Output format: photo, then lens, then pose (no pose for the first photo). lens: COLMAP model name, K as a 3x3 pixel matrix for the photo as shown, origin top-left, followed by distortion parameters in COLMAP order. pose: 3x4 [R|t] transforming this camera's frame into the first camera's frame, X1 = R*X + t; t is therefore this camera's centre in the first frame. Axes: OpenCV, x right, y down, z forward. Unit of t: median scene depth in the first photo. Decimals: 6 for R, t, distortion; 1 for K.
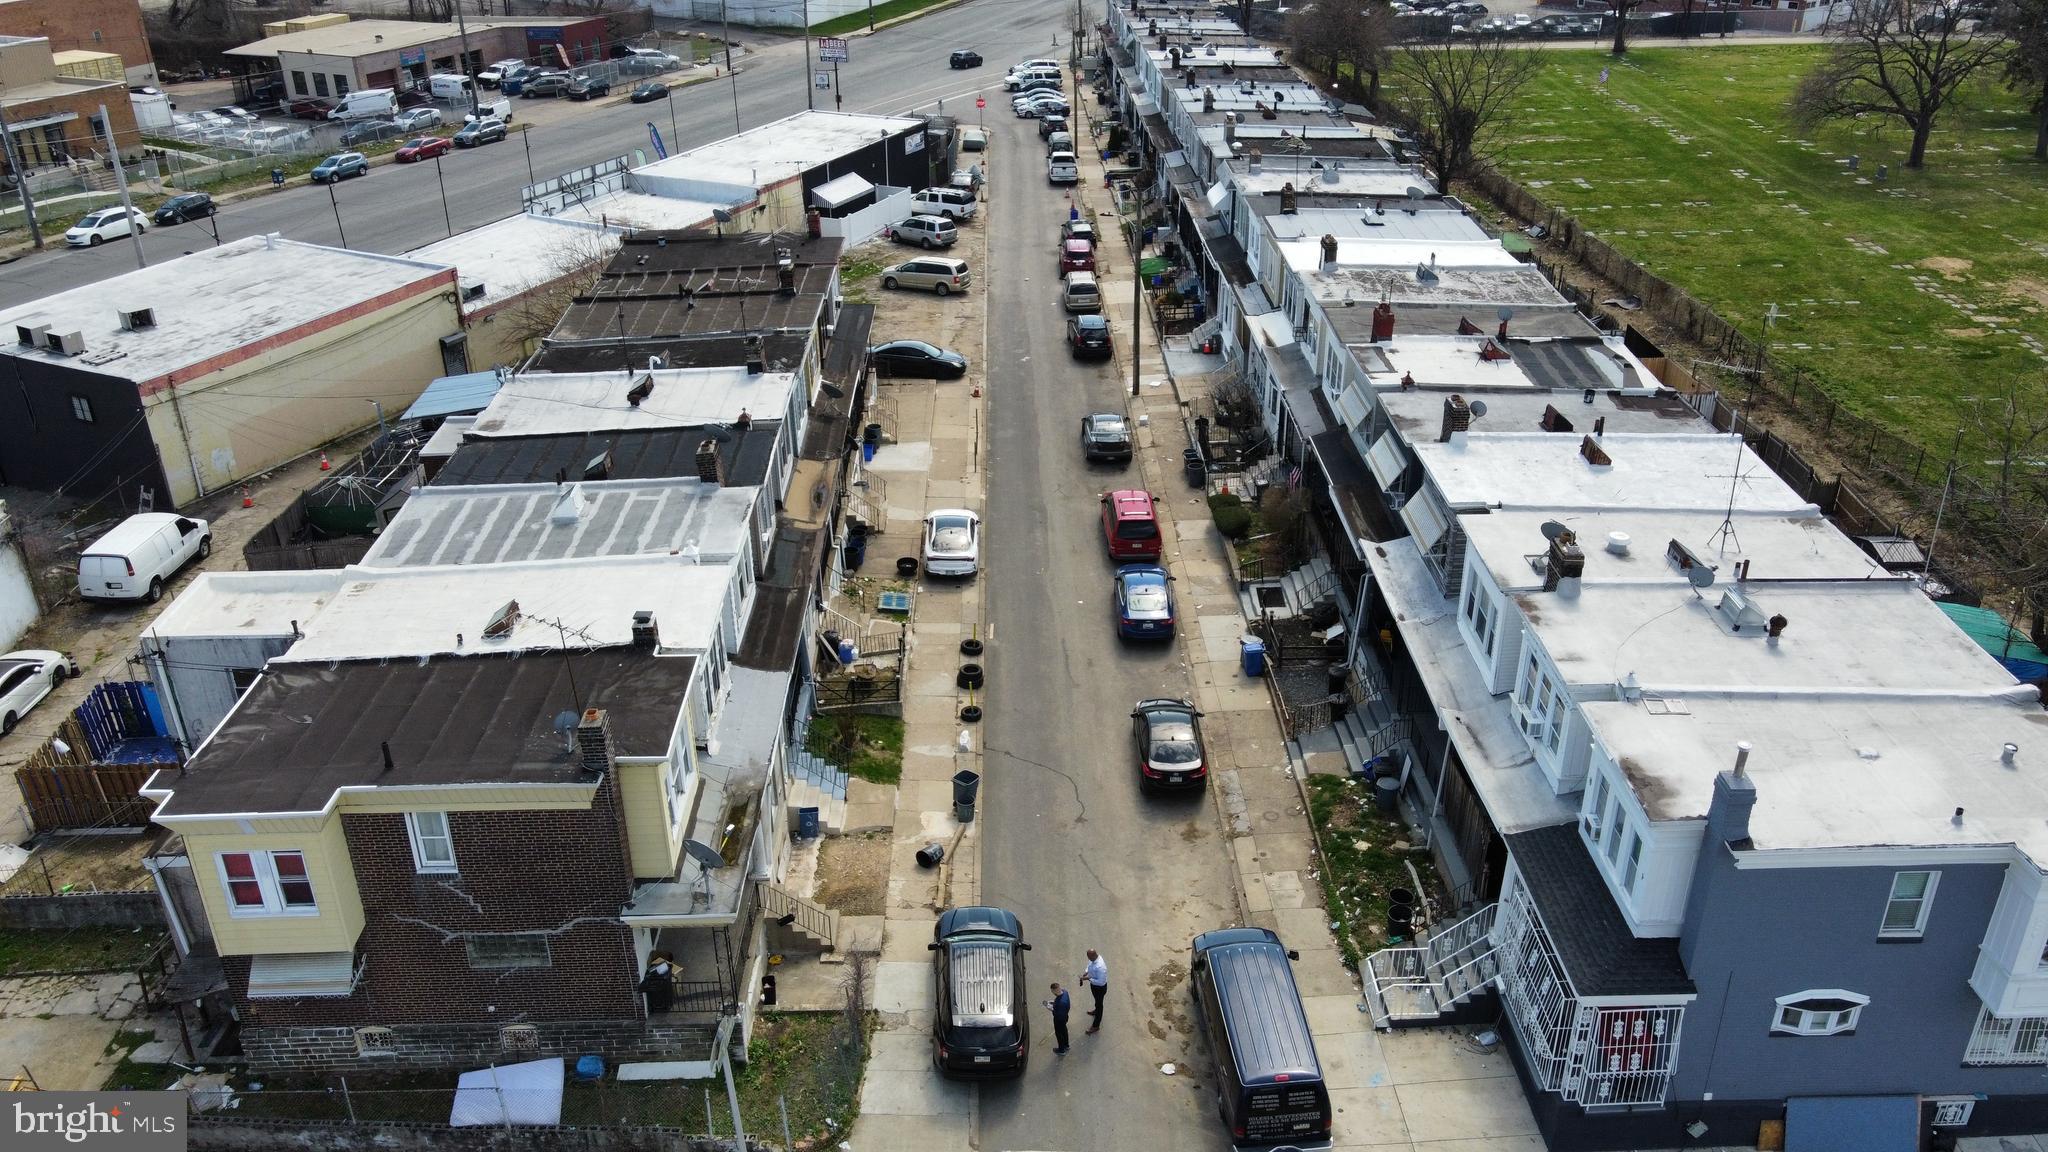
lens RADIAL K [[1574.0, 0, 1032.7], [0, 1574.0, 567.0], [0, 0, 1]] dist [-0.002046, 0.022565]
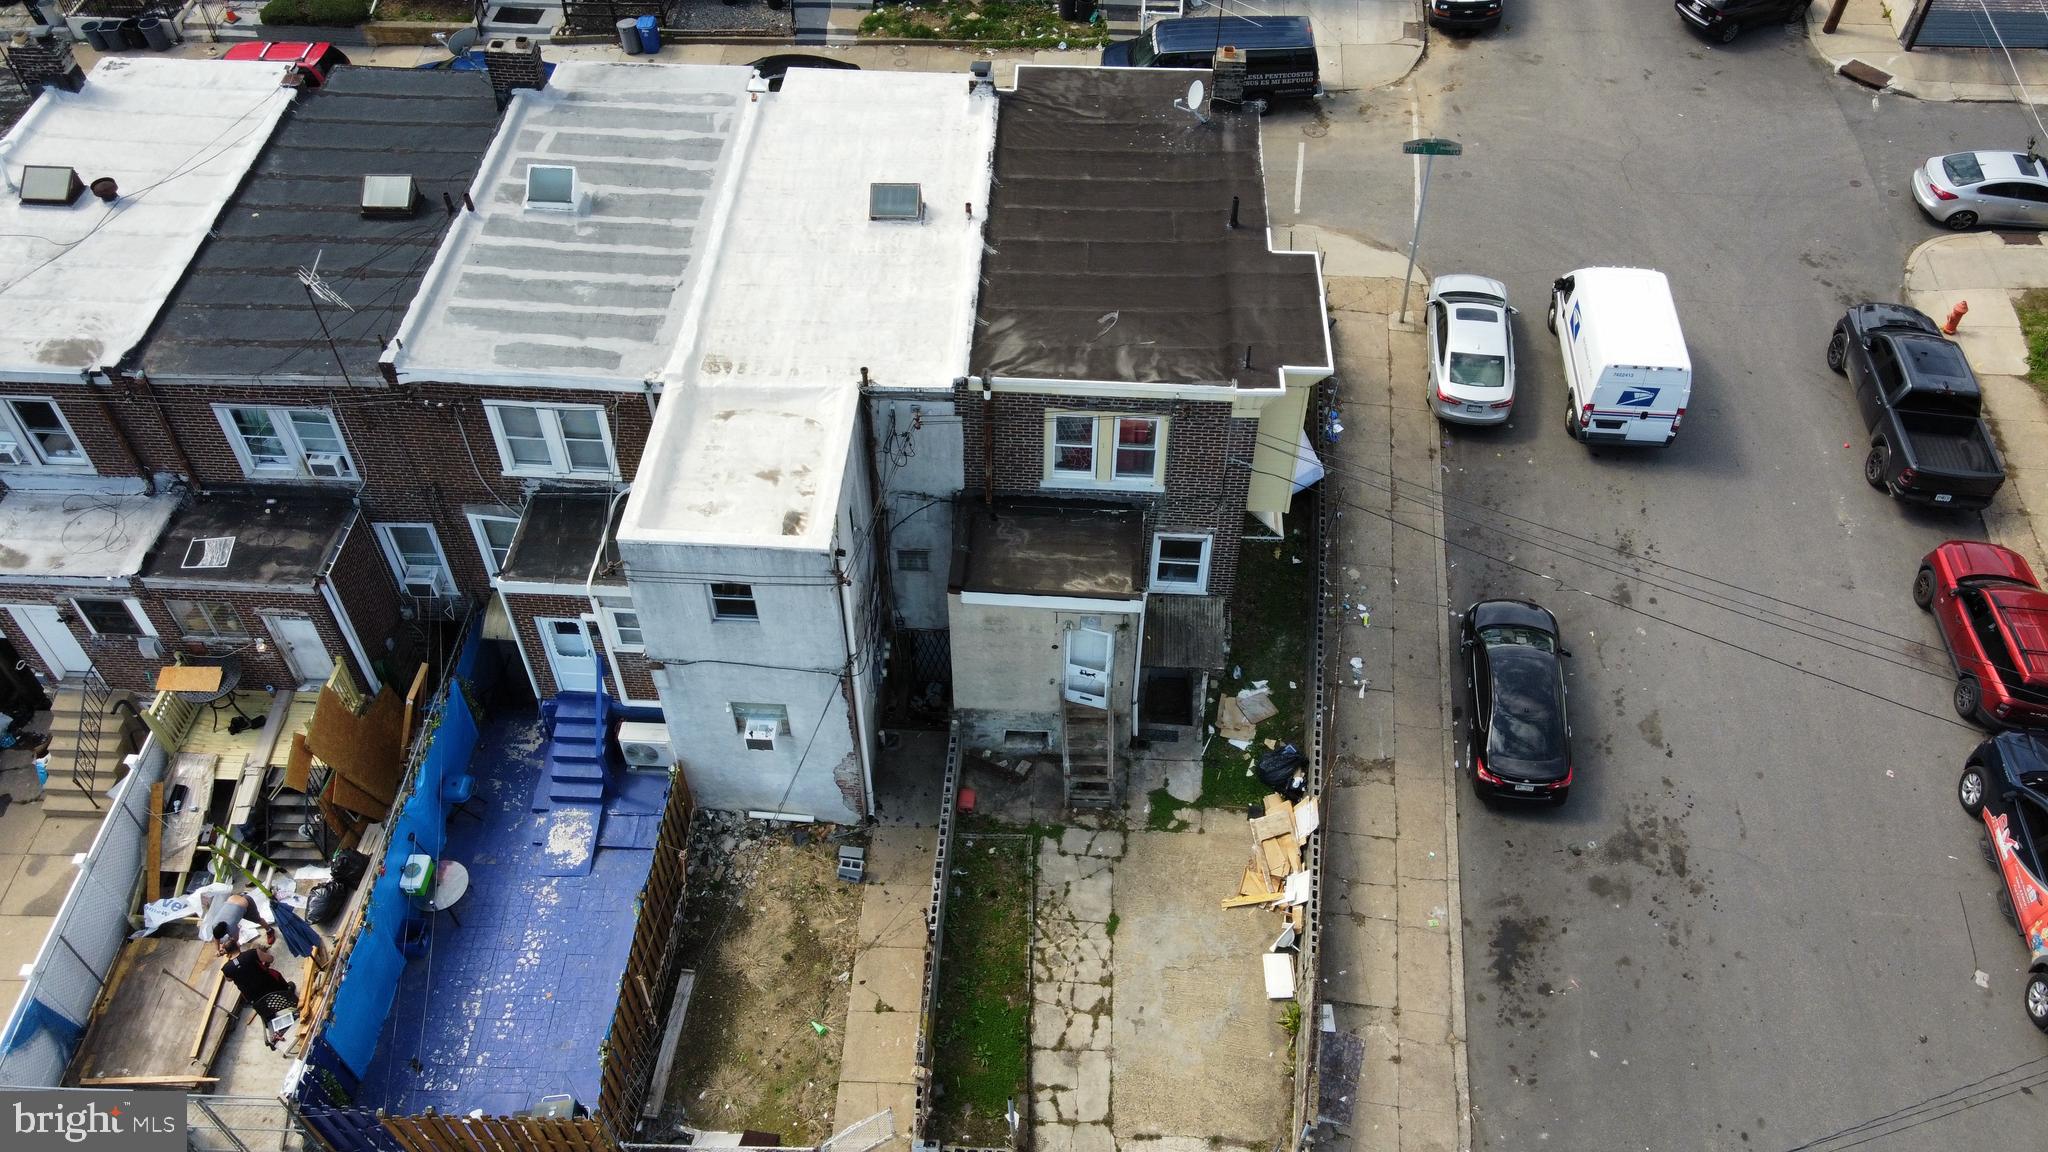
lens RADIAL K [[1574.0, 0, 1032.7], [0, 1574.0, 567.0], [0, 0, 1]] dist [-0.002046, 0.022565]
pose [[0.073502, -0.727480, 0.682181, -0.761581], [0.455211, 0.633090, 0.626083, -0.239086], [-0.887345, 0.264518, 0.377691, 0.521140]]
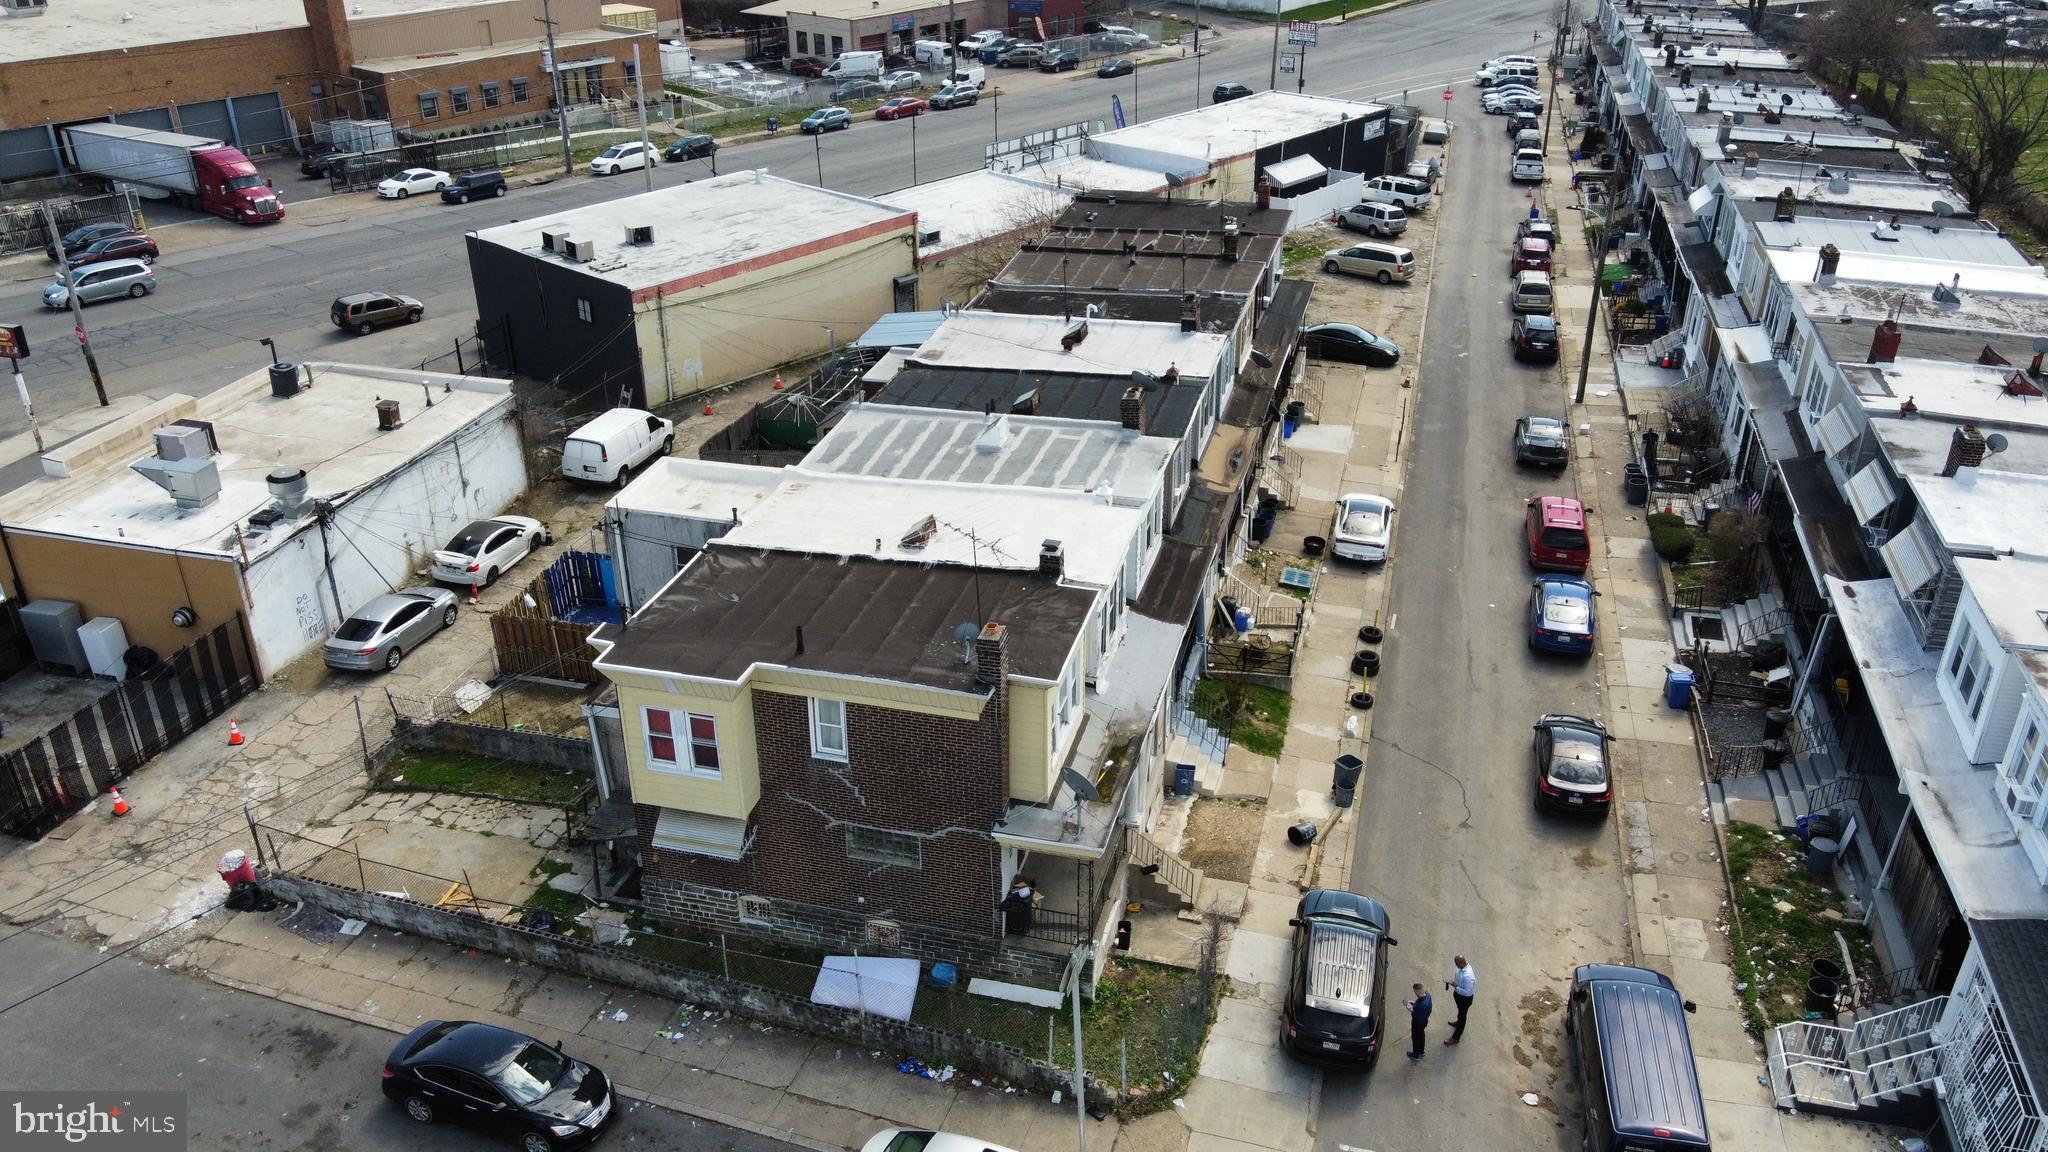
lens RADIAL K [[1556.6, 0, 1030.9], [0, 1556.6, 581.3], [0, 0, 1]] dist [-0.015549, 0.065263]
pose [[0.960306, 0.132940, -0.245234, -0.009463], [-0.131443, 0.991067, 0.022537, 0.024928], [0.246040, 0.010591, 0.969202, 0.023298]]
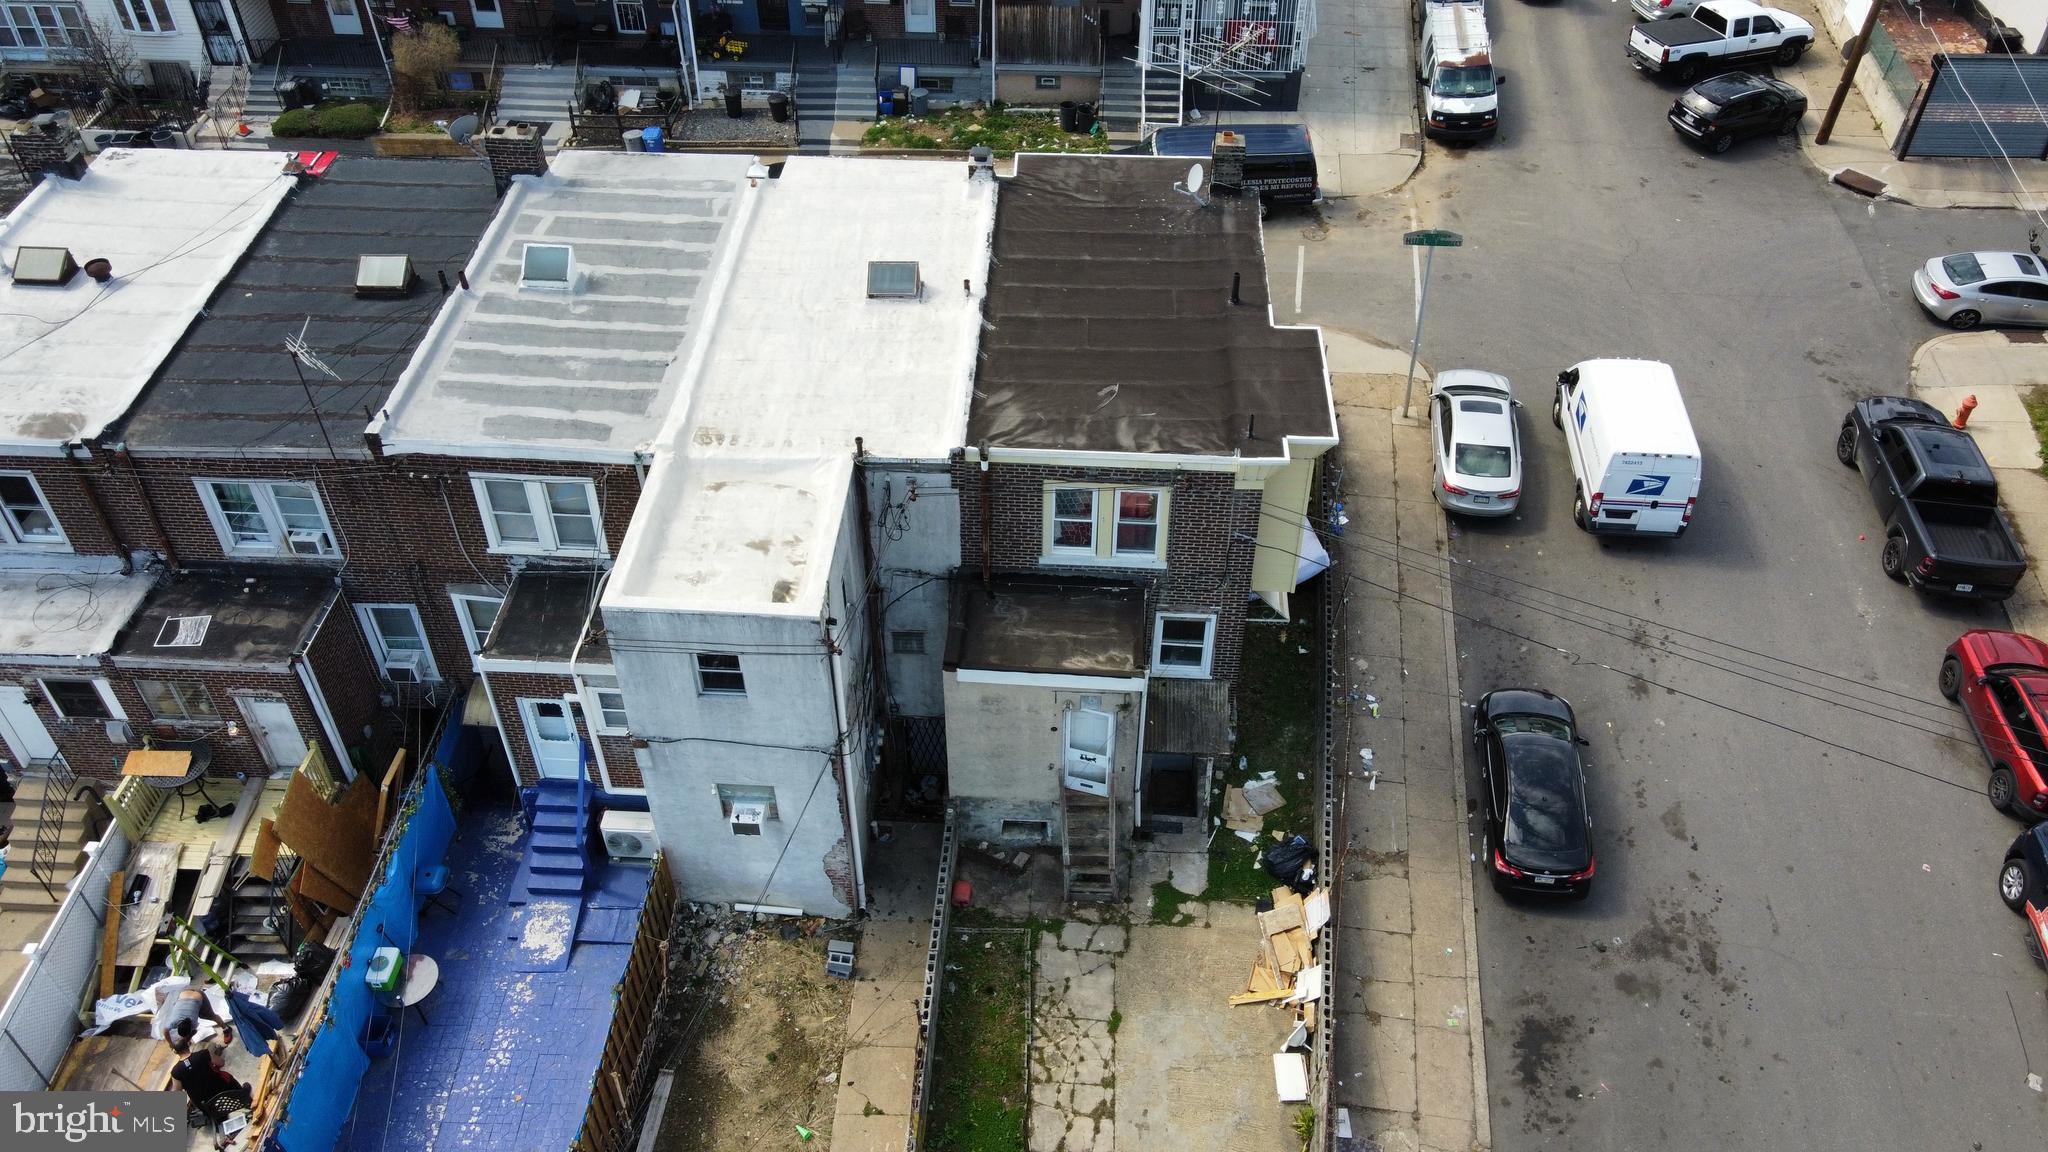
lens RADIAL K [[1574.0, 0, 1032.7], [0, 1574.0, 567.0], [0, 0, 1]] dist [-0.002046, 0.022565]
pose [[0.075581, -0.663744, 0.744131, -0.765537], [0.455822, 0.686727, 0.566244, -0.213925], [-0.886856, 0.296394, 0.354453, 0.531824]]
